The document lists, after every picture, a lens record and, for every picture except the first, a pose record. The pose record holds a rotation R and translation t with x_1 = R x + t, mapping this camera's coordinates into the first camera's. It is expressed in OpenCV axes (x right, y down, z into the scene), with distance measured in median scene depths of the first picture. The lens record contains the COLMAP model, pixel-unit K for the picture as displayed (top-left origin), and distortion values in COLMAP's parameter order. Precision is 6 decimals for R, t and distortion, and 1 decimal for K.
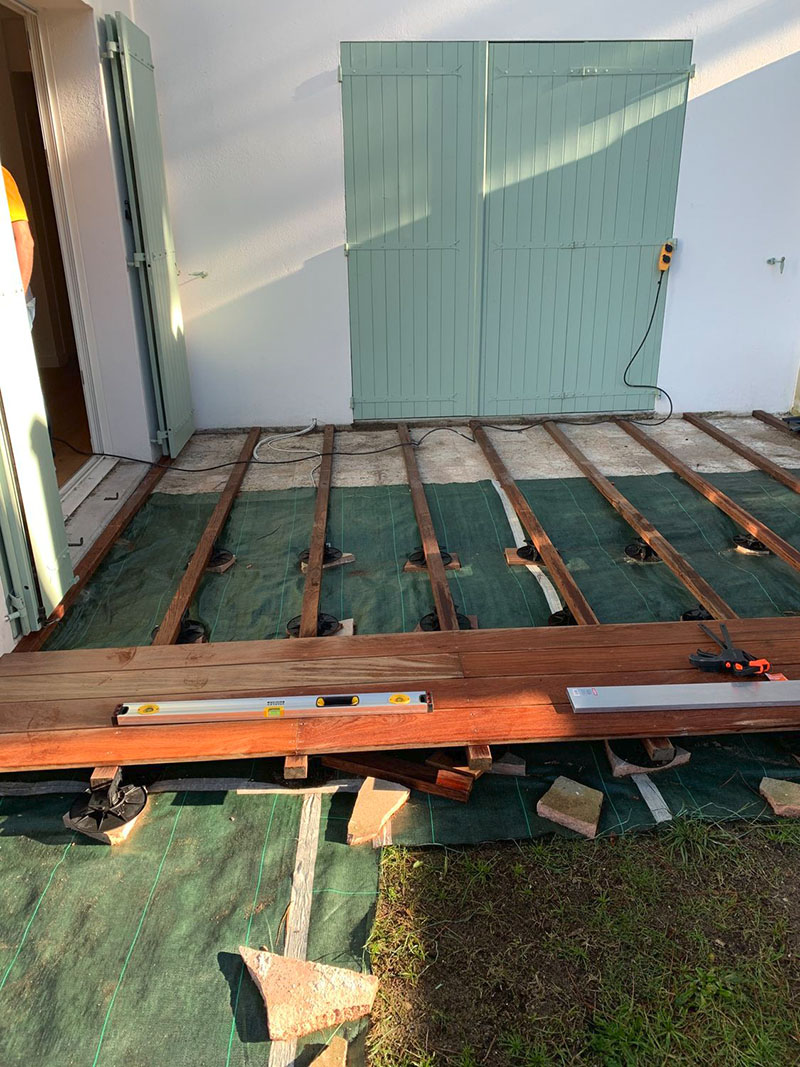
lens RADIAL K [[804.8, 0, 393.4], [0, 804.8, 525.0], [0, 0, 1]] dist [0.040774, -0.035748]
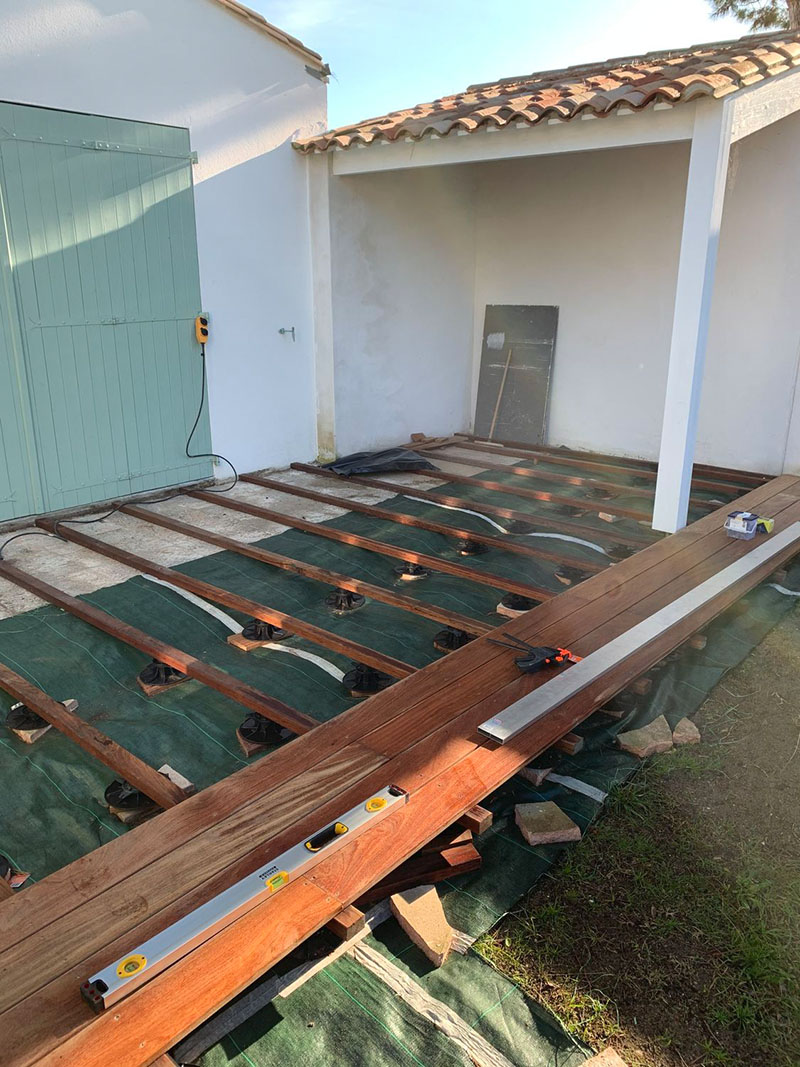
lens RADIAL K [[804.8, 0, 397.5], [0, 804.8, 540.8], [0, 0, 1]] dist [0.040774, -0.035748]
pose [[0.709924, -0.211807, 0.671674, -0.275335], [0.251375, 0.967093, 0.039275, -0.056095], [-0.657889, 0.140960, 0.739805, 0.125867]]
